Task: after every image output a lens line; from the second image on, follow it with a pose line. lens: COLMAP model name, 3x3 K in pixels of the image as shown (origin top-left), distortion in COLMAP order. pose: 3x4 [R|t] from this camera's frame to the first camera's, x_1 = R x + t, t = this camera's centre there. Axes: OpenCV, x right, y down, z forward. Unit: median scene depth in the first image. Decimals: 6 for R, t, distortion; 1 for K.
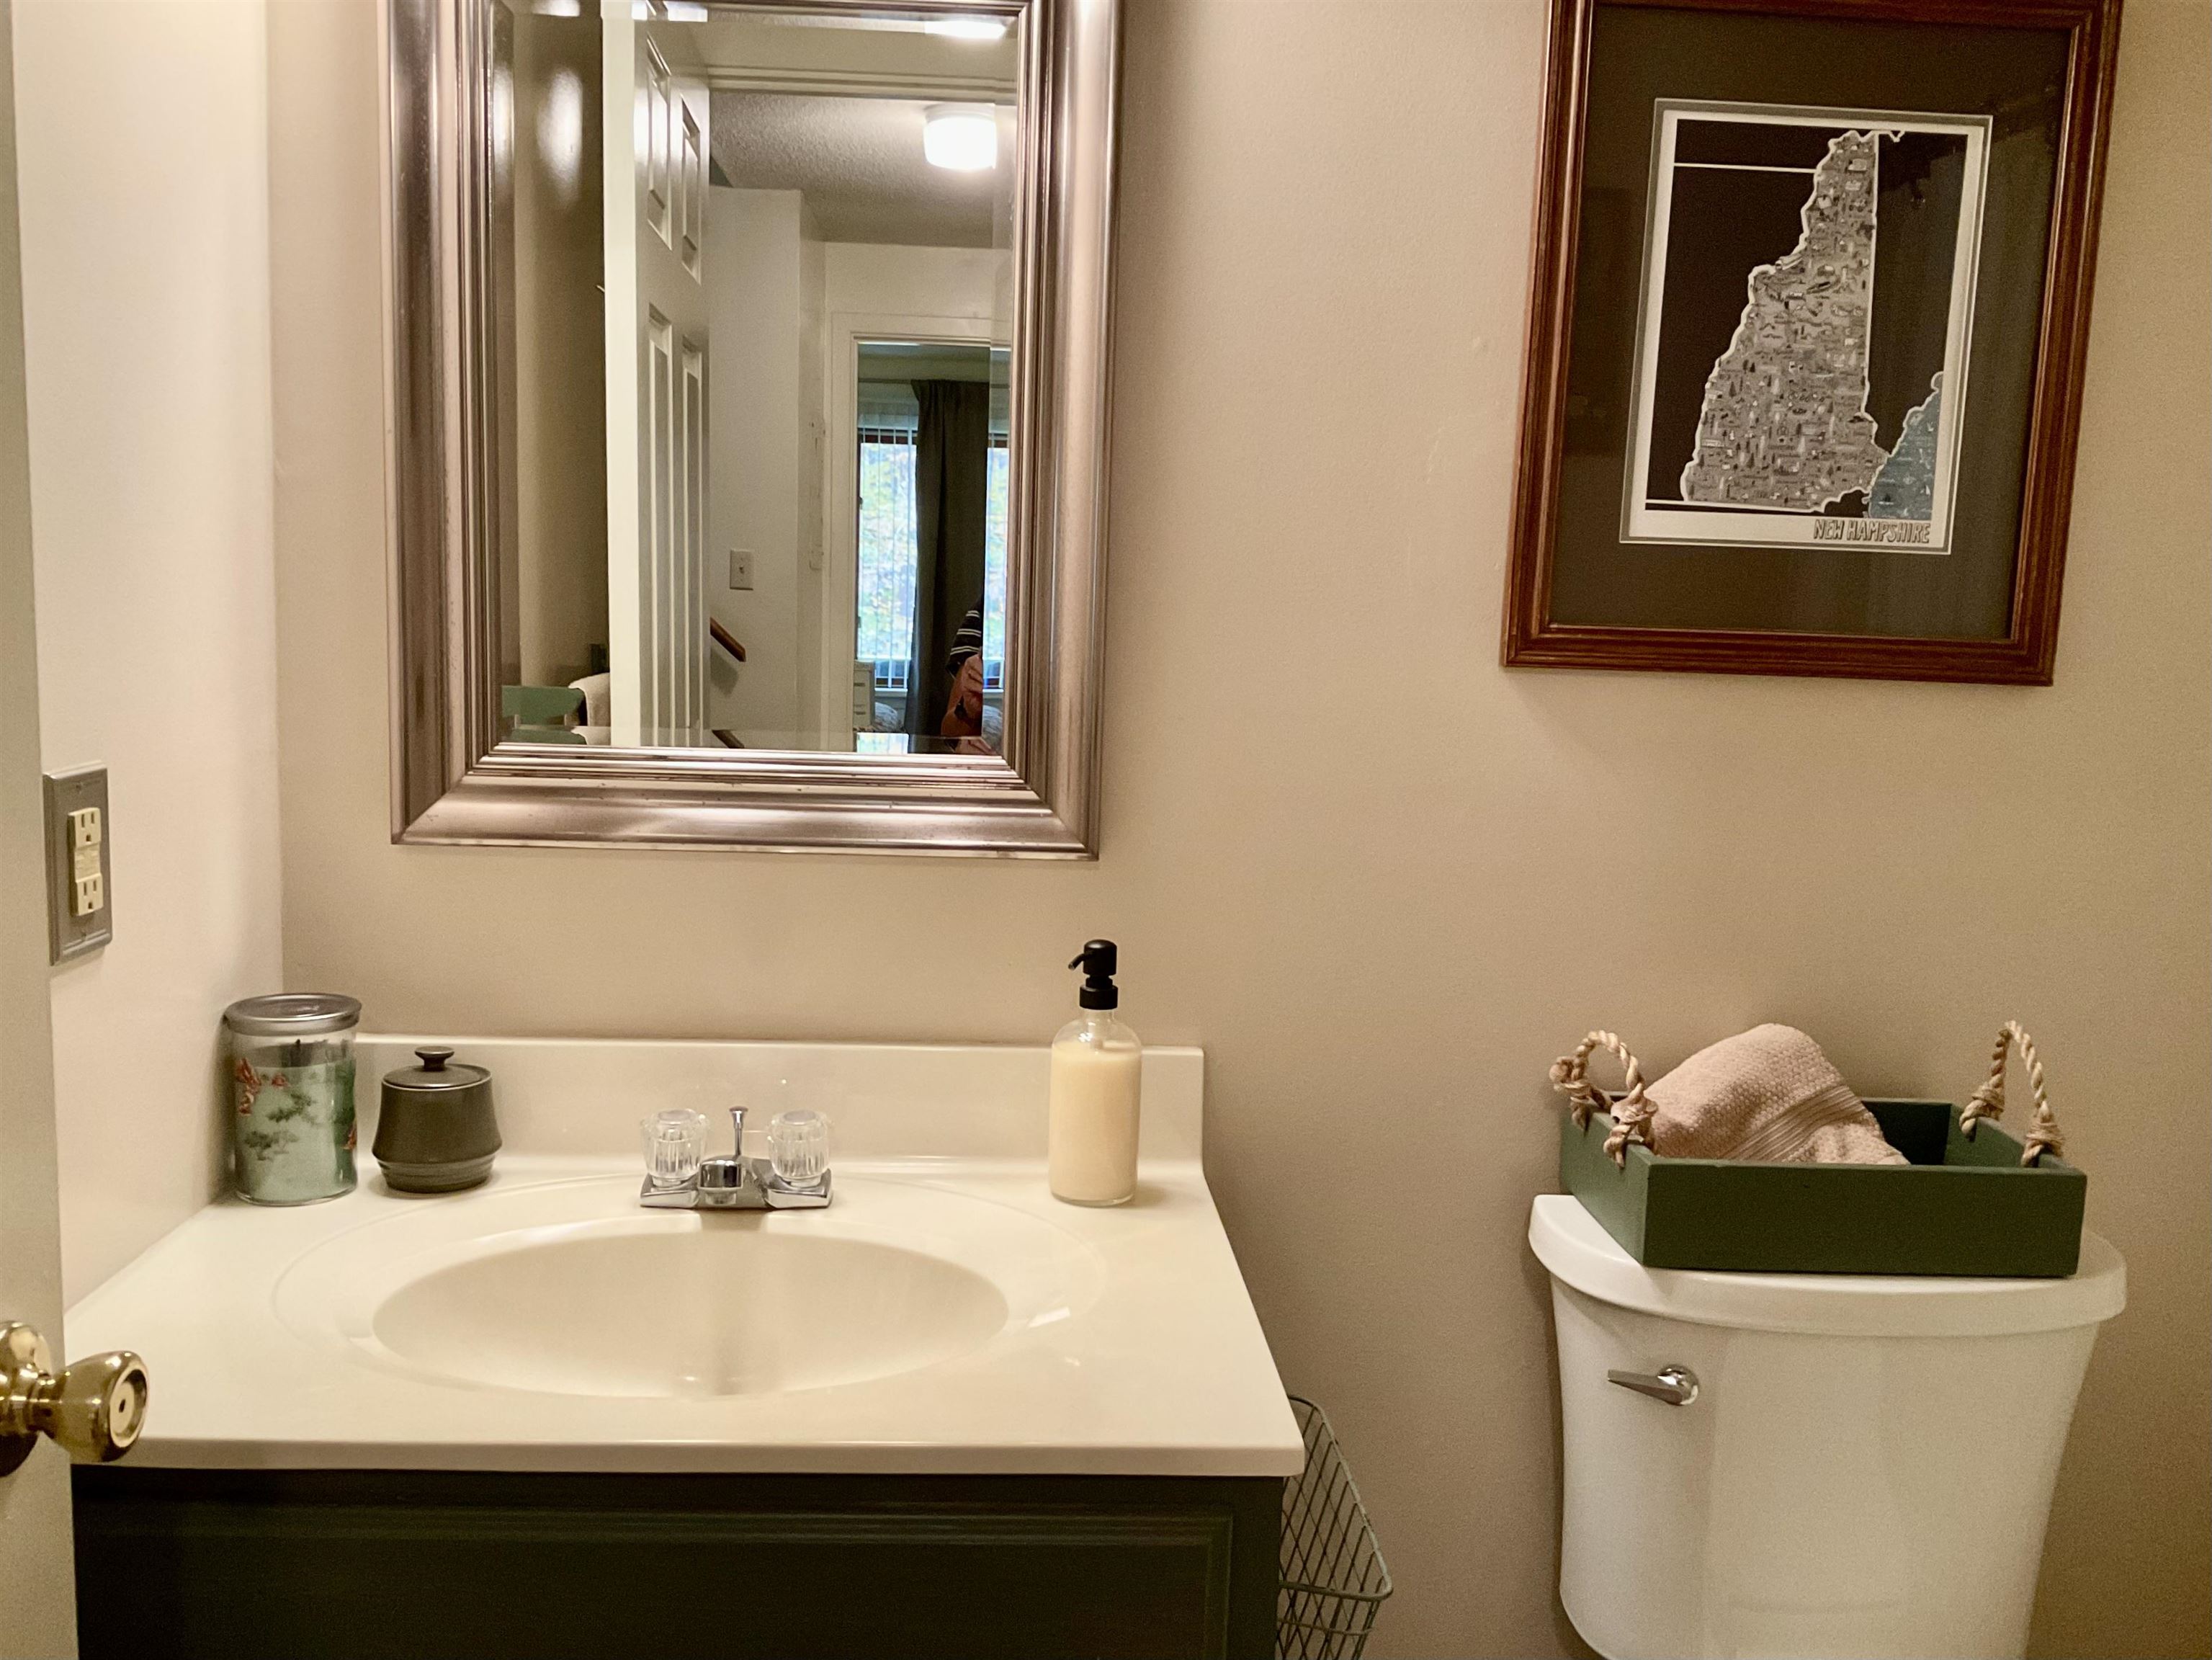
lens RADIAL K [[1873.1, 0, 1106.0], [0, 1873.1, 830.0], [0, 0, 1]] dist [0.103499, -0.190019]
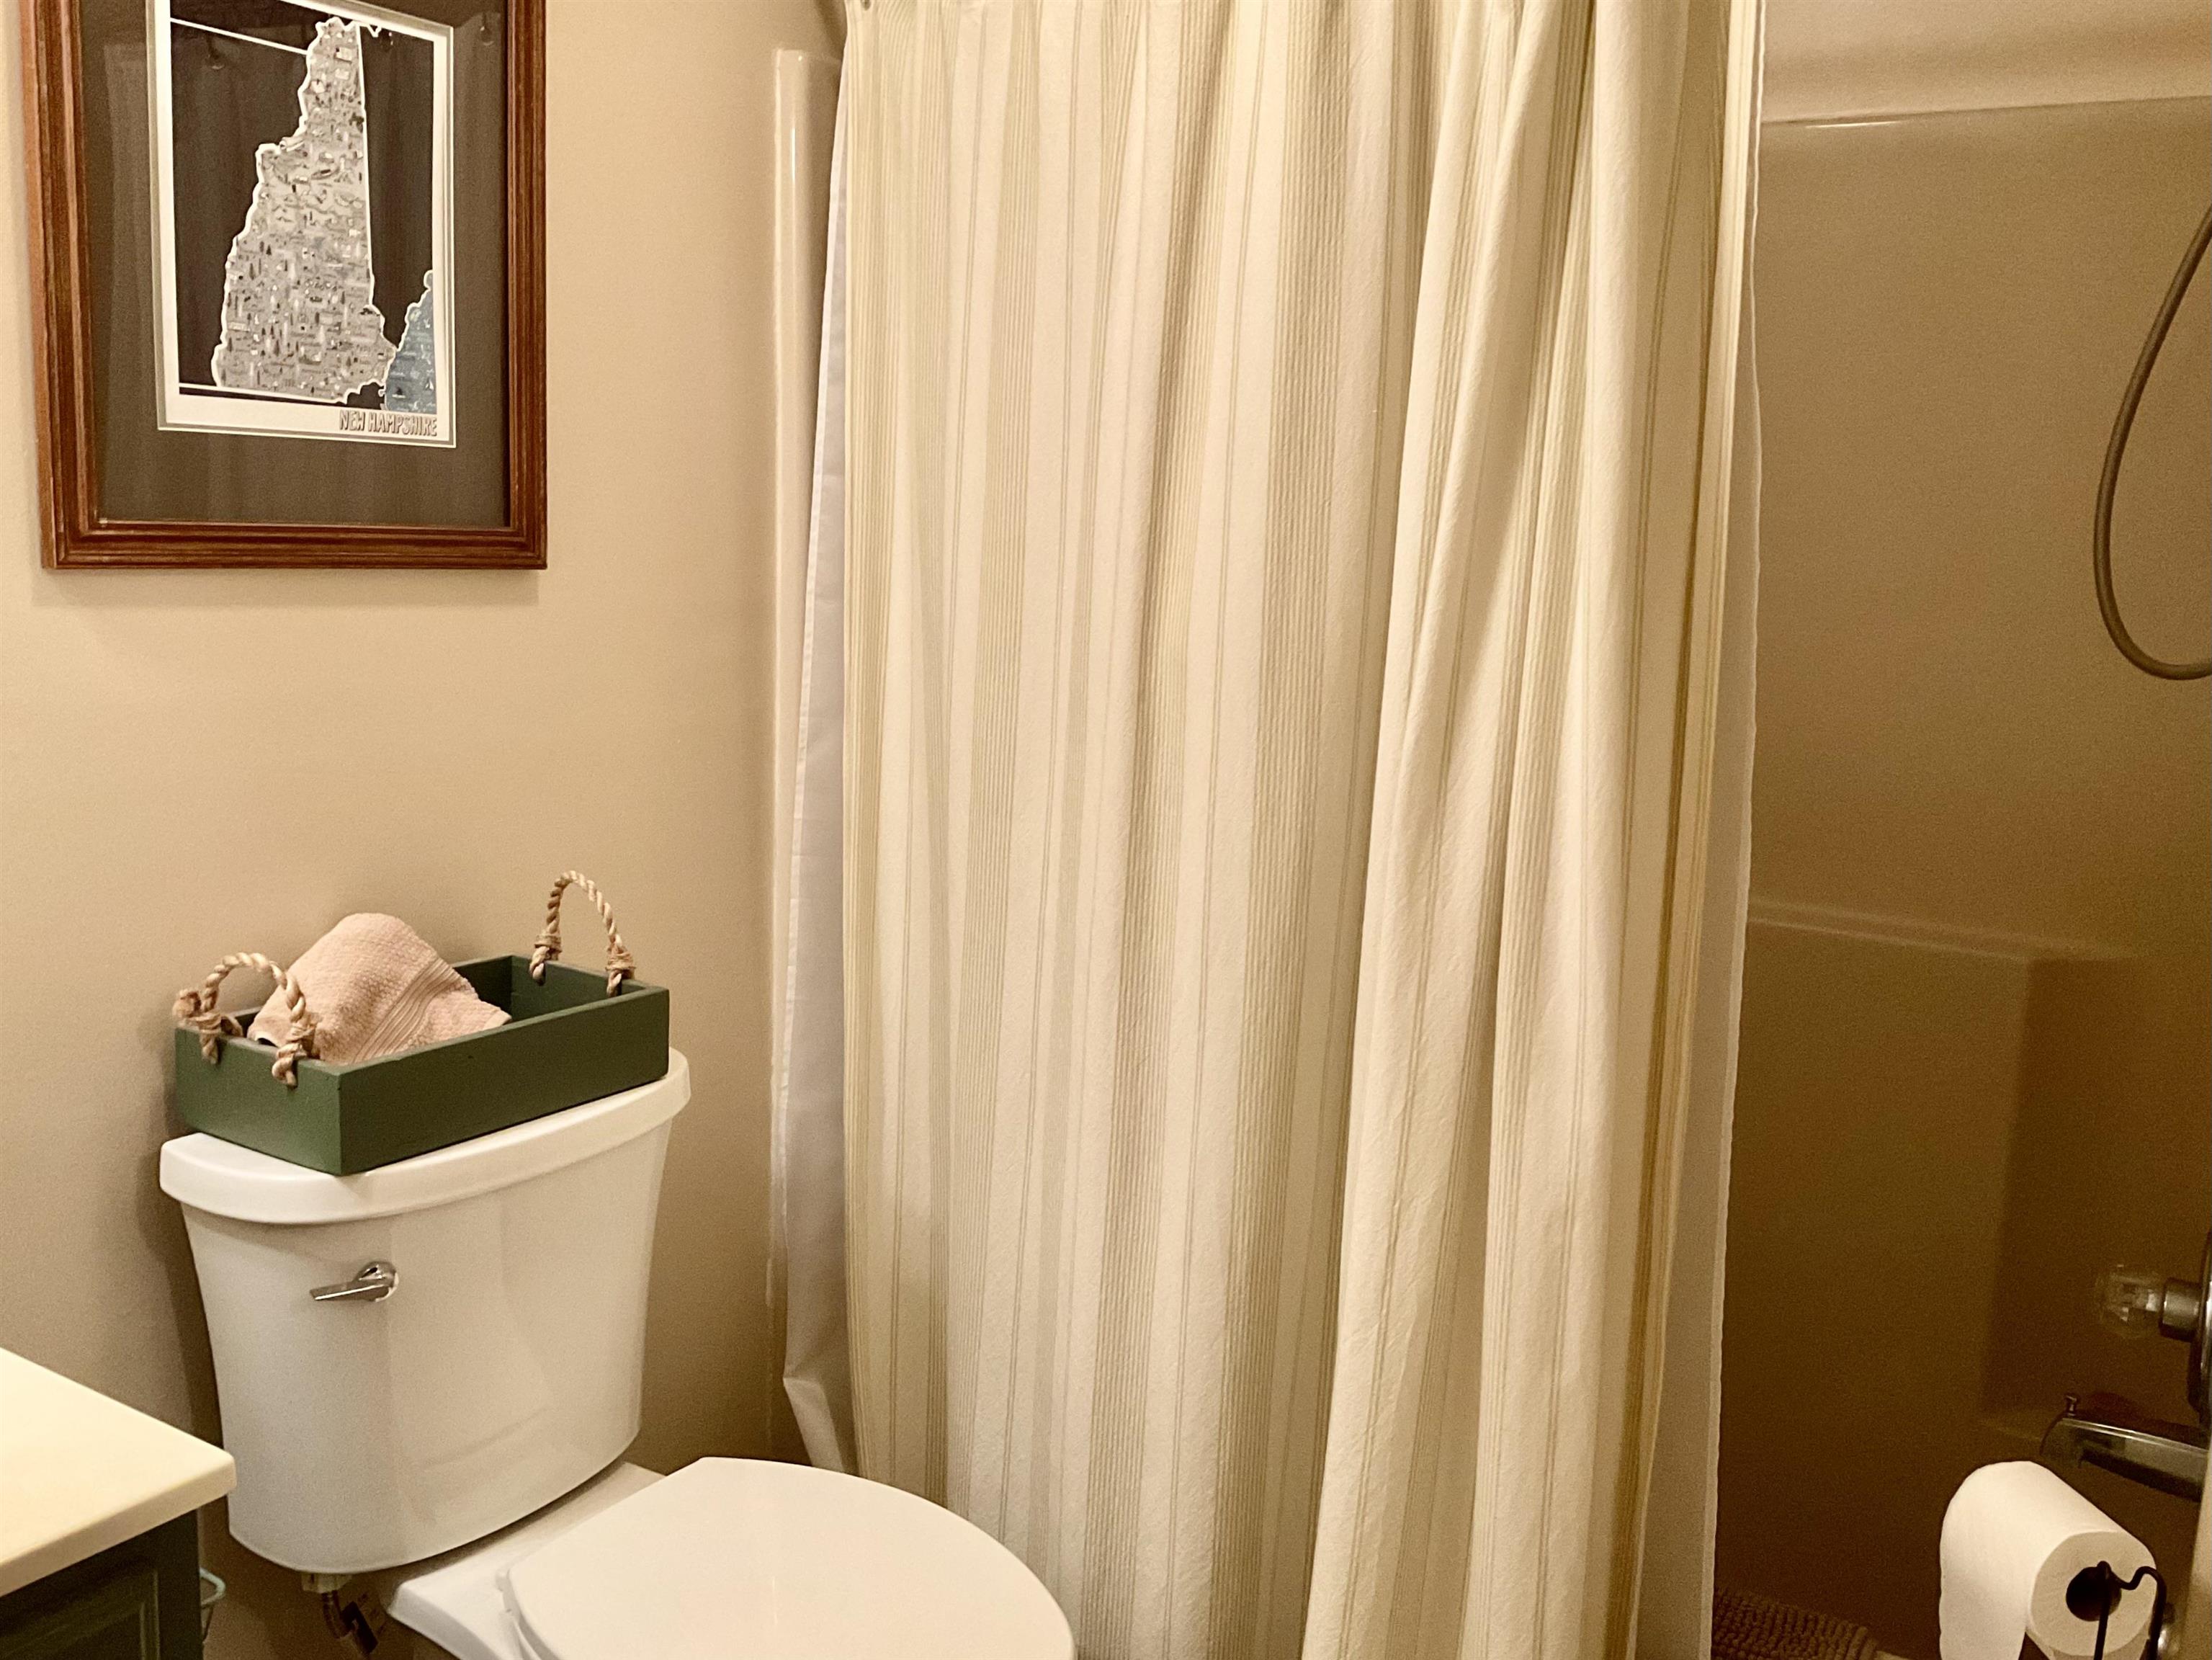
lens RADIAL K [[1873.1, 0, 1106.0], [0, 1873.1, 830.0], [0, 0, 1]] dist [0.103499, -0.190019]
pose [[0.594242, -0.148833, 0.790396, -0.214112], [0.083934, 0.988839, 0.123096, -0.034663], [-0.799895, -0.006808, 0.600102, 0.074704]]
